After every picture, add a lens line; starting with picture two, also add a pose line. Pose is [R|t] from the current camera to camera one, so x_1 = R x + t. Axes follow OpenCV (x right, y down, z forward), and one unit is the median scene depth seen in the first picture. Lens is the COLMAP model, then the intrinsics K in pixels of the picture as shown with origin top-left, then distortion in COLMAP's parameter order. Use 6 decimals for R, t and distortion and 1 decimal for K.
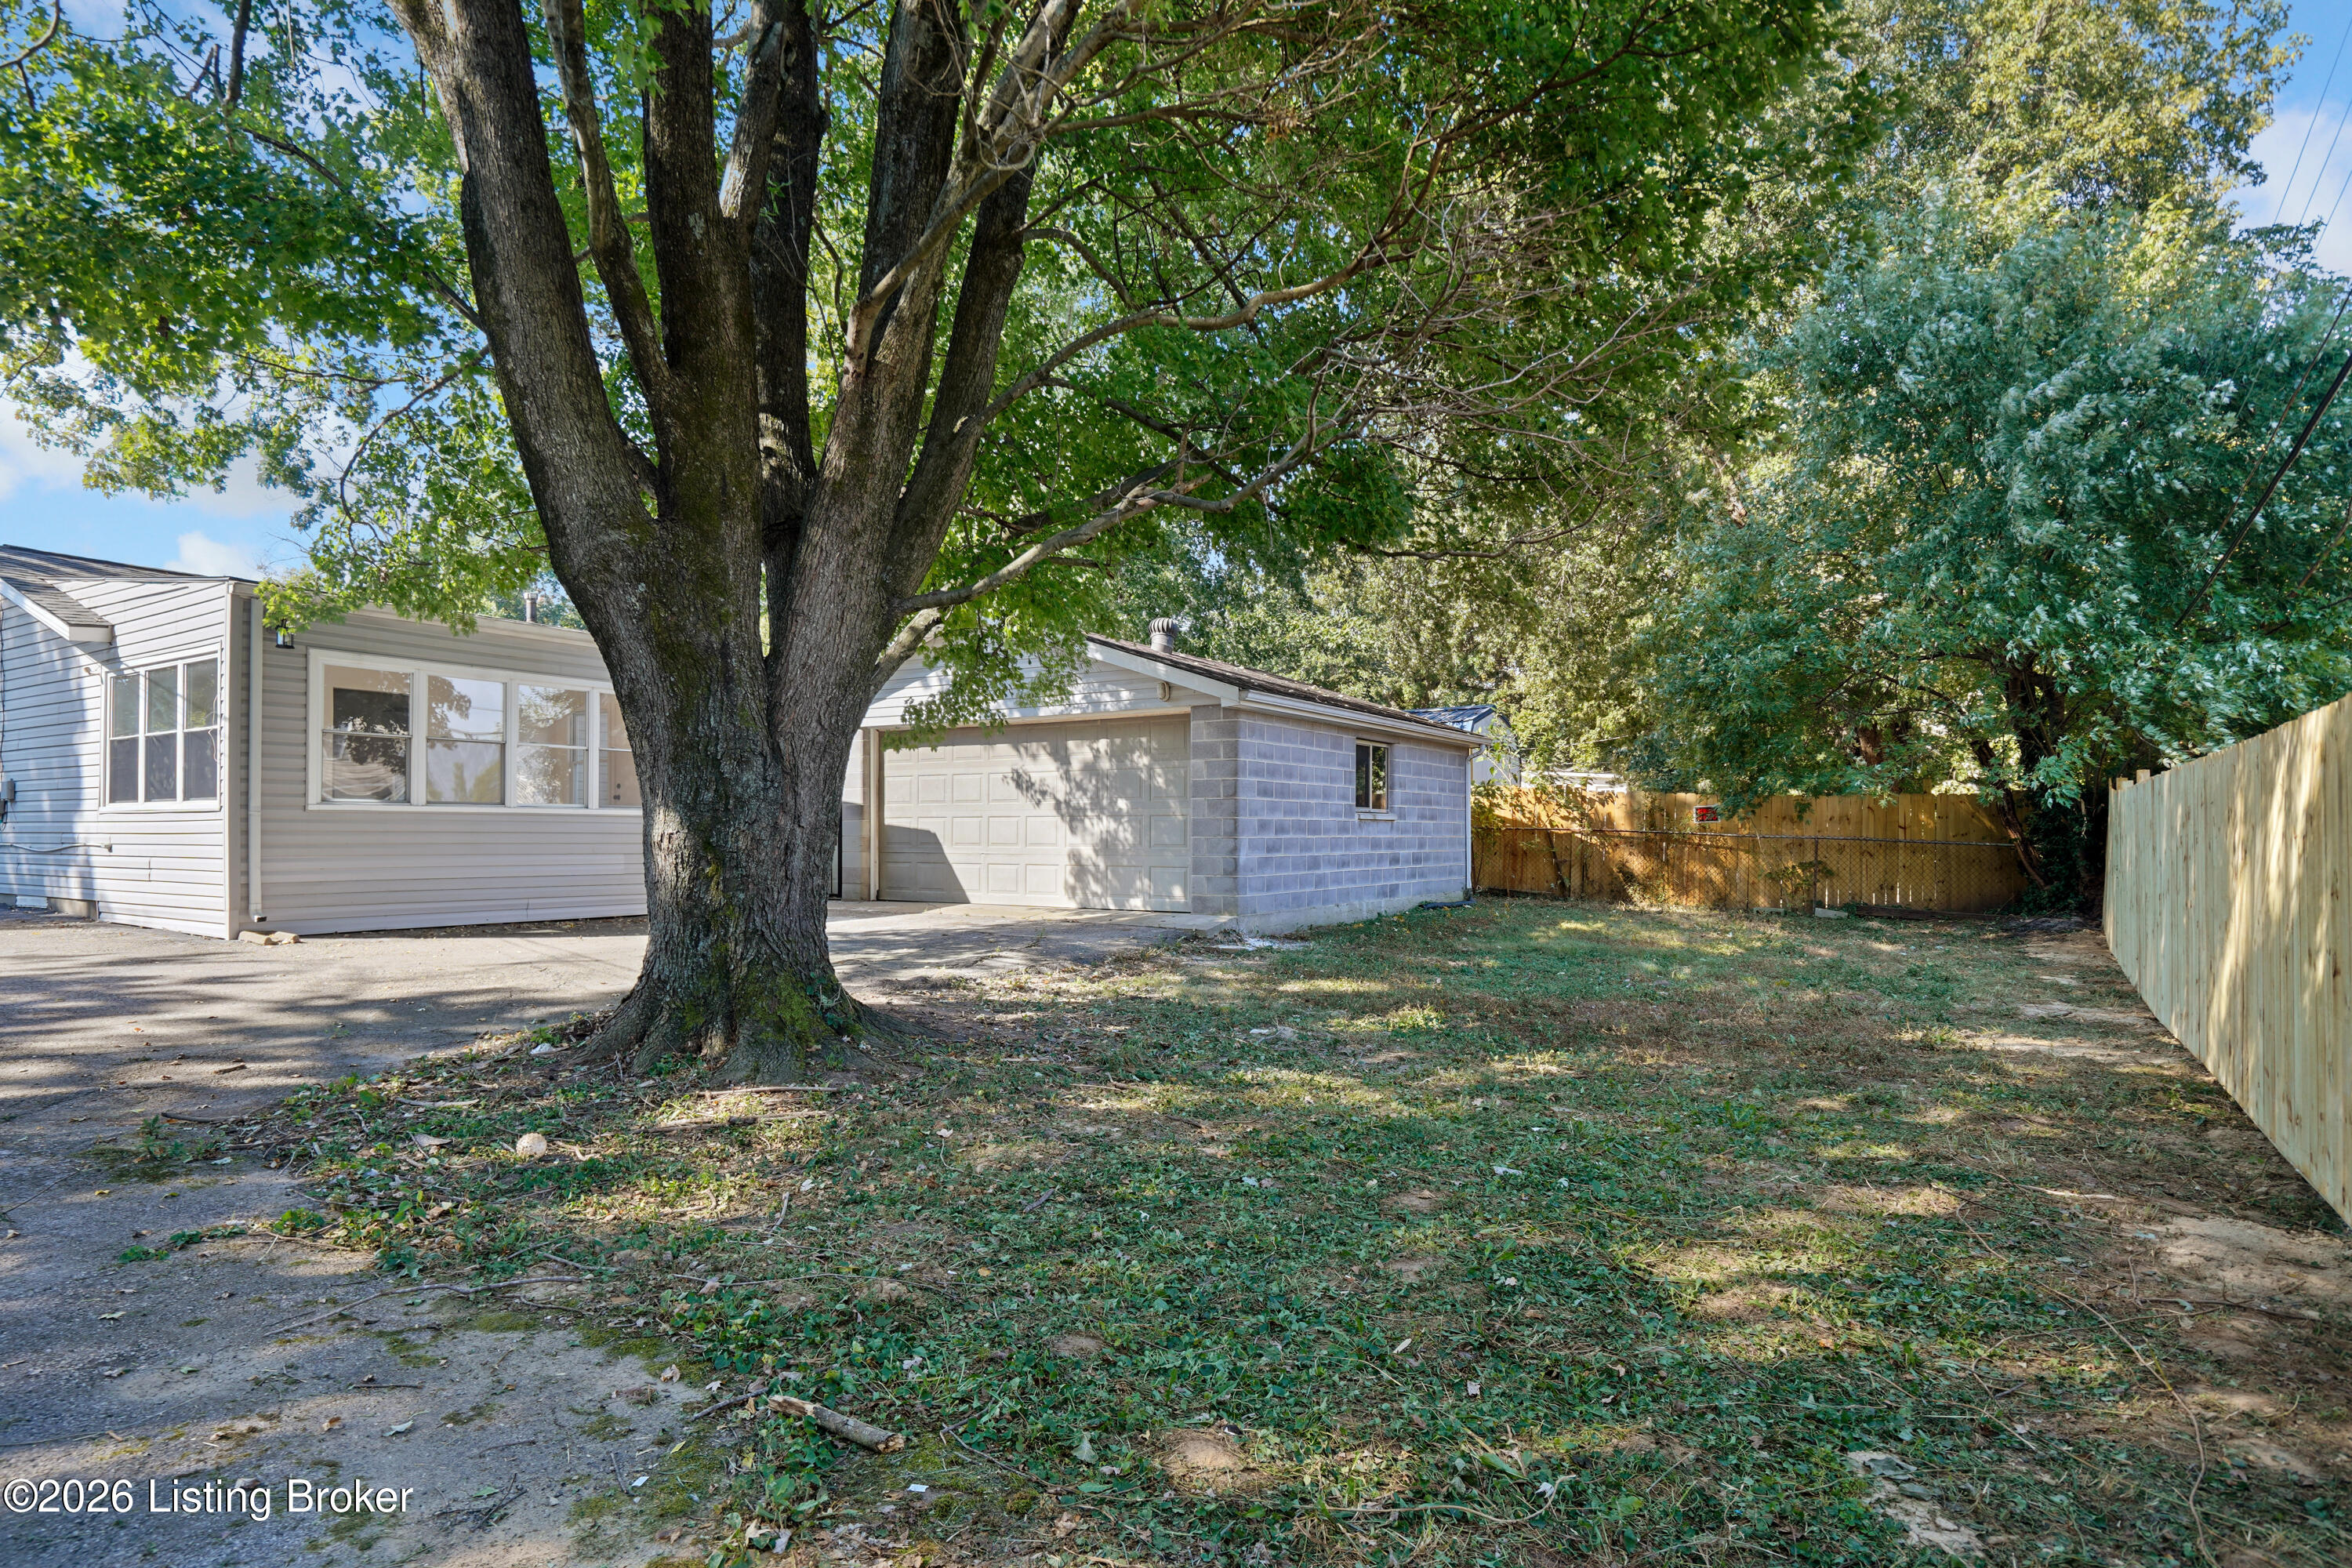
lens RADIAL K [[1328.1, 0, 1170.4], [0, 1328.1, 800.8], [0, 0, 1]] dist [0.004810, 0.000674]
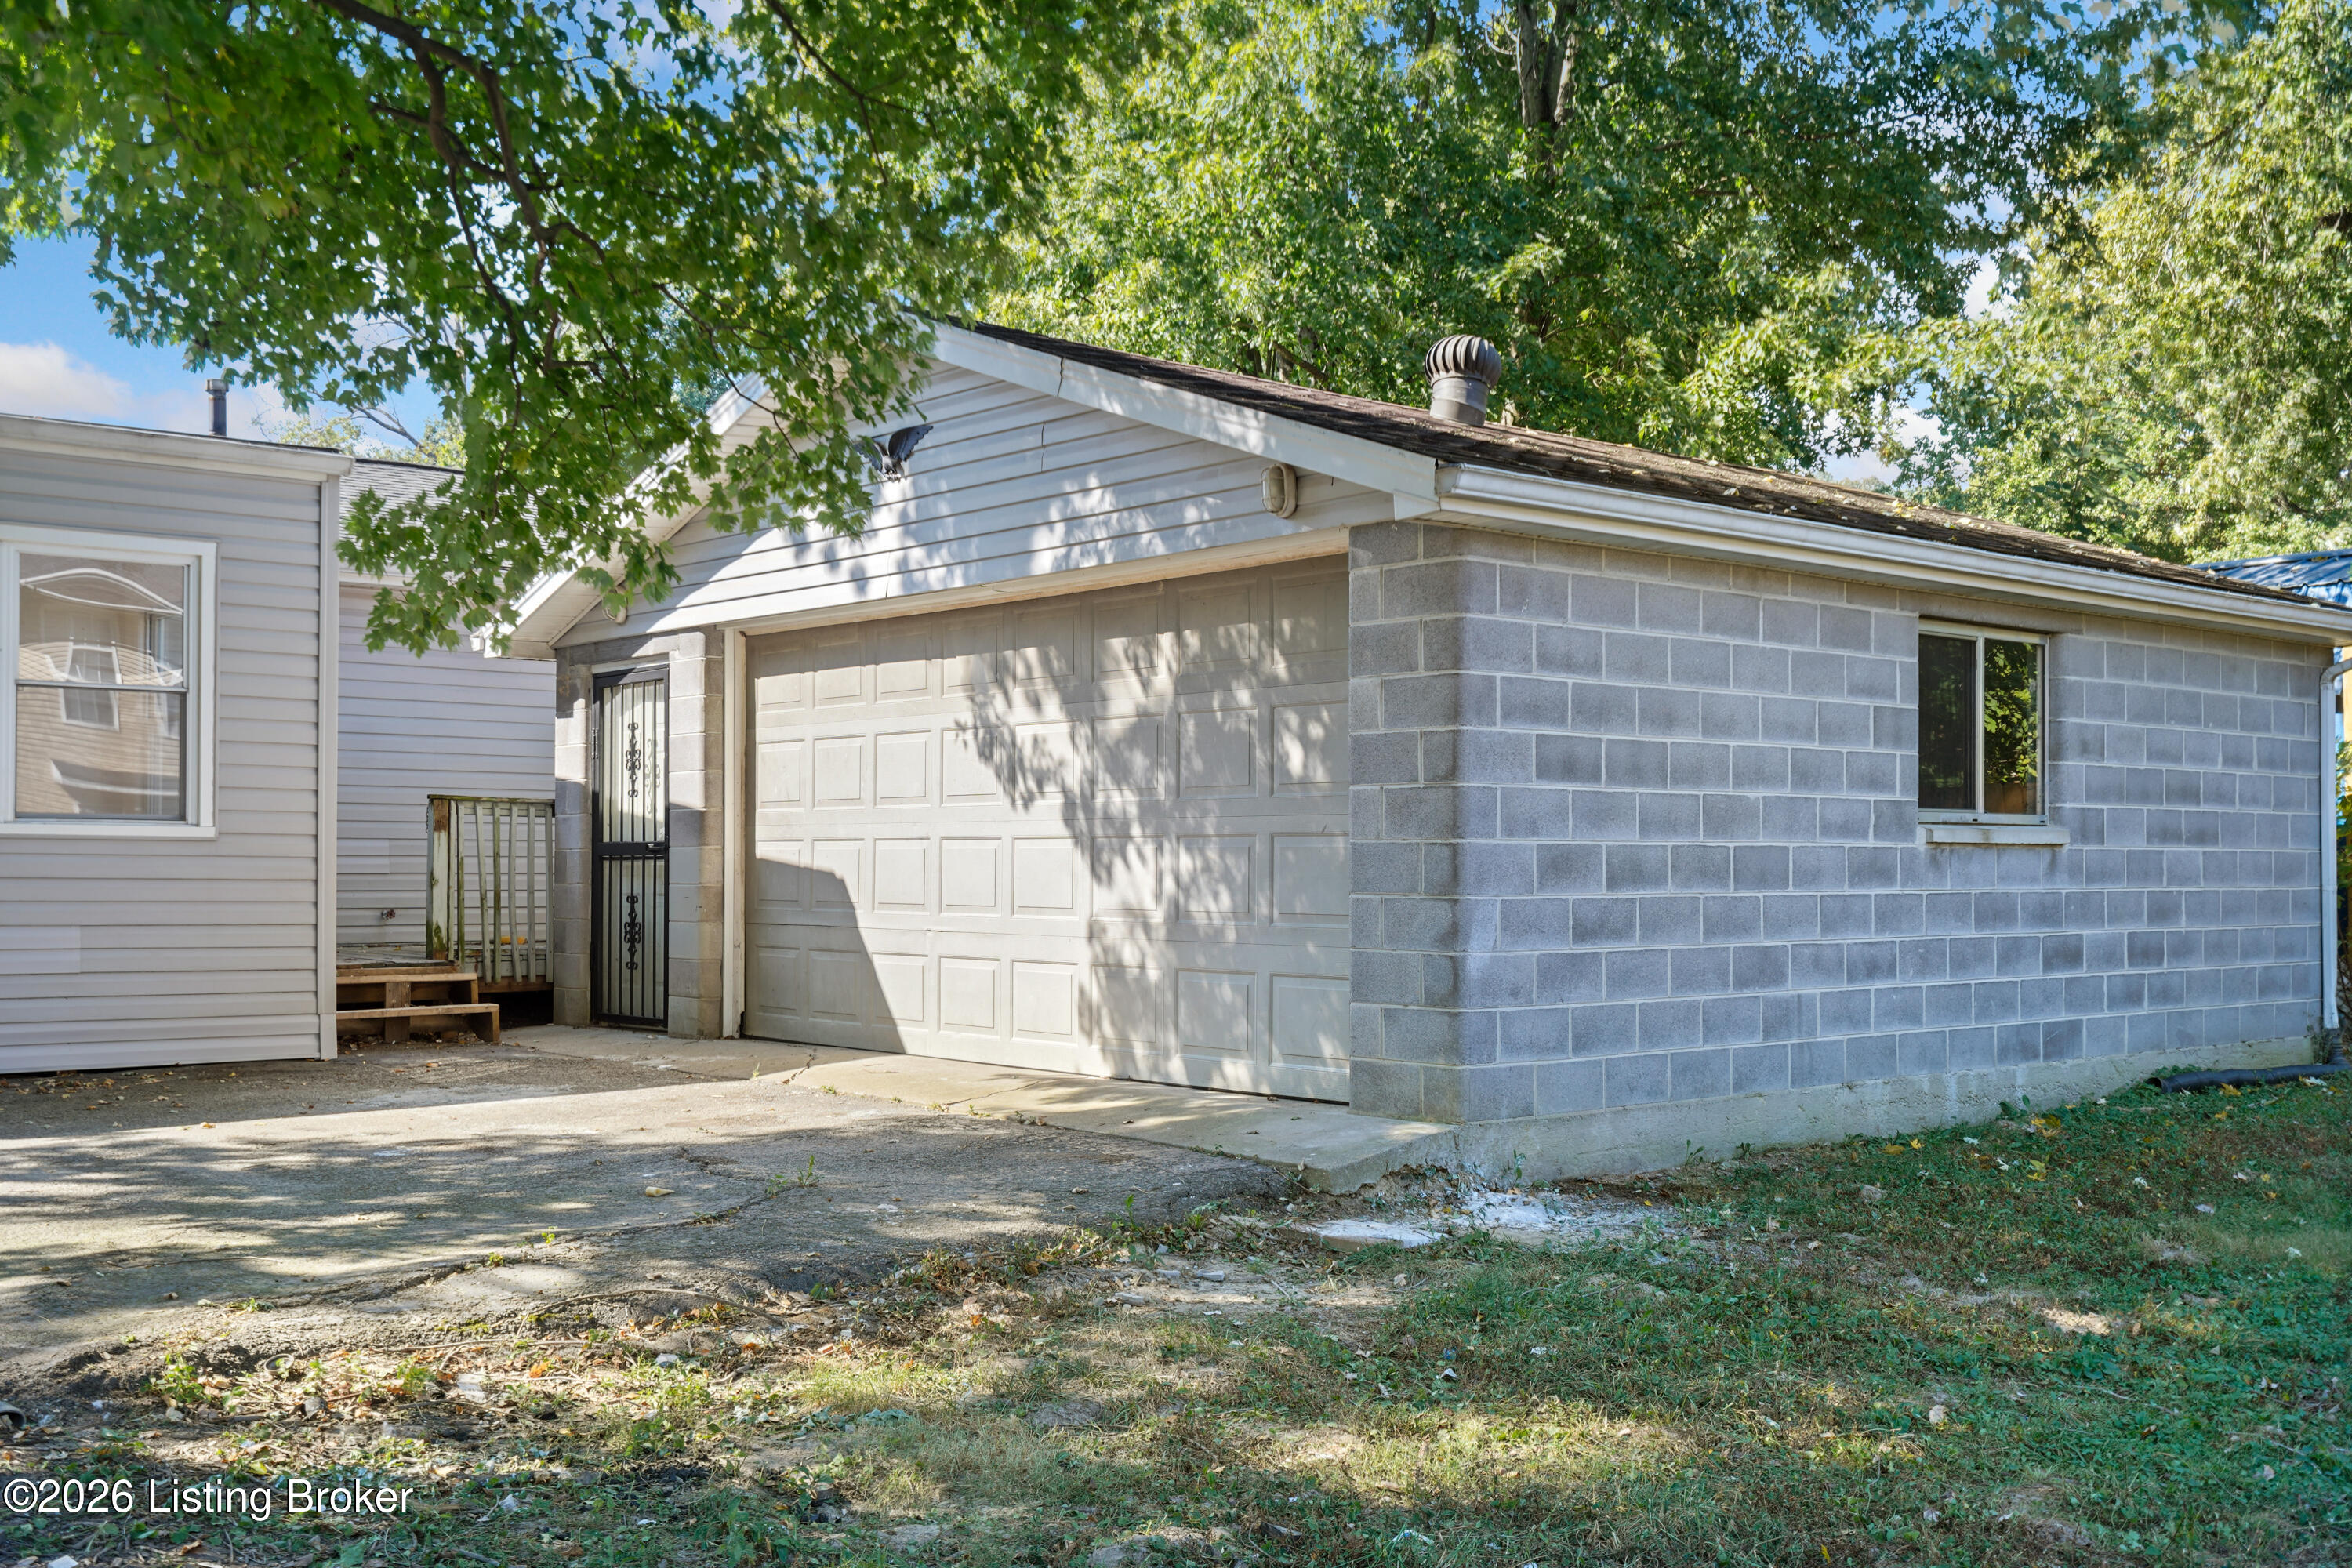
lens RADIAL K [[2386.8, 0, 1183.0], [0, 2386.8, 792.7], [0, 0, 1]] dist [0.014257, 0.000000]
pose [[0.952491, -0.008585, -0.304444, 0.153529], [0.007543, 0.999961, -0.004598, 0.002115], [0.304472, 0.002083, 0.952519, 0.342674]]
